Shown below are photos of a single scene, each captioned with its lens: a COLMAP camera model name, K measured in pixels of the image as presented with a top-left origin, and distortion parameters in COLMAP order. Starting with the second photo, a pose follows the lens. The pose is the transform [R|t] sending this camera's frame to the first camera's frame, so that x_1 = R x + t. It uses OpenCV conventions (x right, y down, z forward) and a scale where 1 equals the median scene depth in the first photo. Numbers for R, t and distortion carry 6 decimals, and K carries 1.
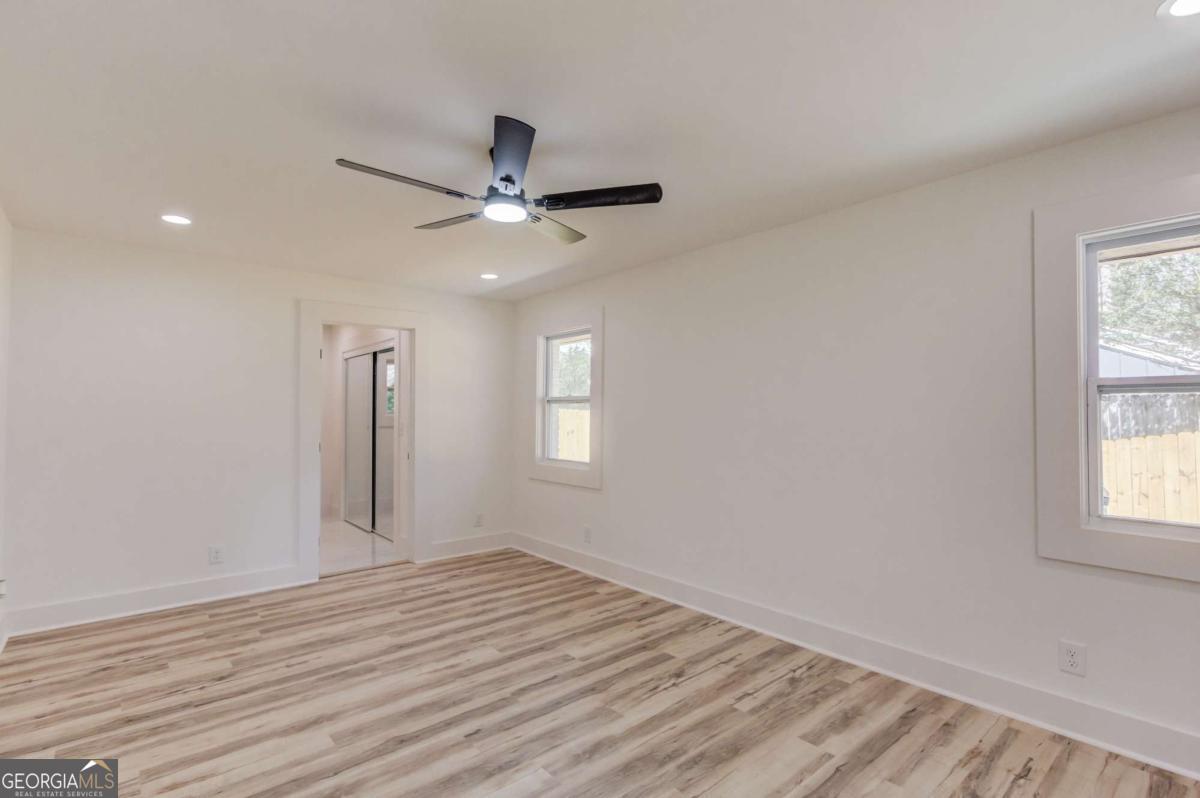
lens RADIAL K [[569.2, 0, 600.0], [0, 569.2, 399.0], [0, 0, 1]] dist [-0.001101, -0.000457]
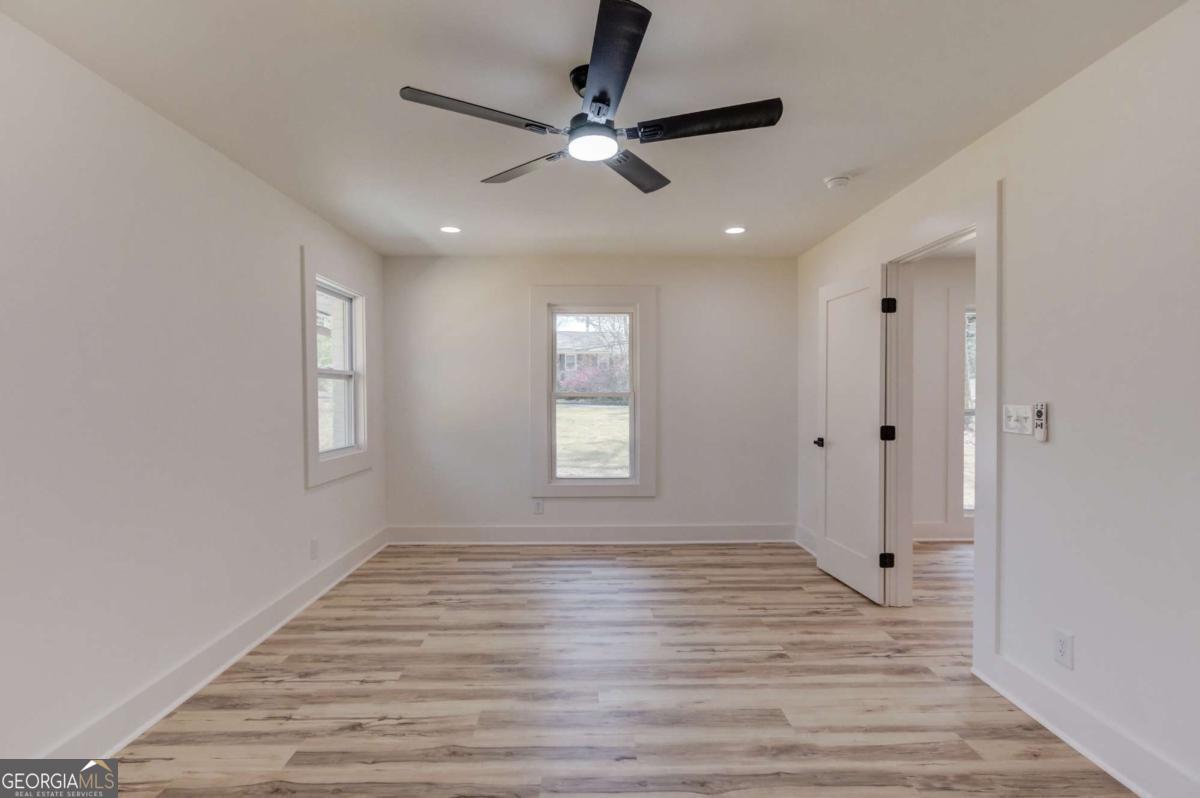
lens RADIAL K [[569.2, 0, 600.0], [0, 569.2, 399.0], [0, 0, 1]] dist [-0.001101, -0.000457]
pose [[-0.776259, -0.005753, 0.630387, -0.669127], [-0.014407, 0.999859, -0.008617, 0.051729], [-0.630249, -0.015771, -0.776233, 1.558558]]
